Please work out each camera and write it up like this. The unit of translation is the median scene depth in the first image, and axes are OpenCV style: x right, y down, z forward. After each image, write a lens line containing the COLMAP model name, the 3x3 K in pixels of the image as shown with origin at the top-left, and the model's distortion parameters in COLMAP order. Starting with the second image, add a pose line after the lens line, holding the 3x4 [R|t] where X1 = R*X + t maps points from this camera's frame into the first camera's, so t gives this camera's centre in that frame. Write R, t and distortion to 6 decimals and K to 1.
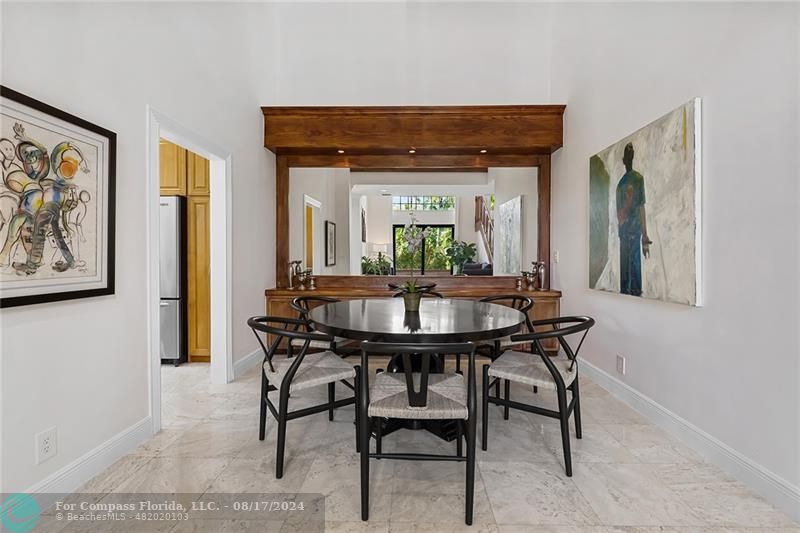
lens RADIAL K [[351.0, 0, 404.0], [0, 351.0, 259.5], [0, 0, 1]] dist [0.002353, -0.000280]
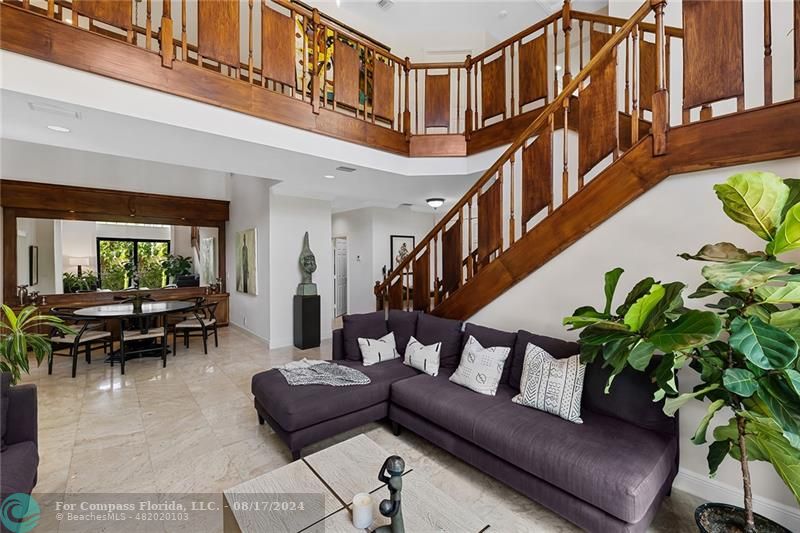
lens RADIAL K [[328.7, 0, 398.6], [0, 328.7, 259.3], [0, 0, 1]] dist [-0.000010, -0.000570]
pose [[0.739580, -0.005271, 0.673048, -0.050749], [0.012699, 0.999901, -0.006123, -0.041310], [-0.672949, 0.013076, 0.739573, -0.541174]]
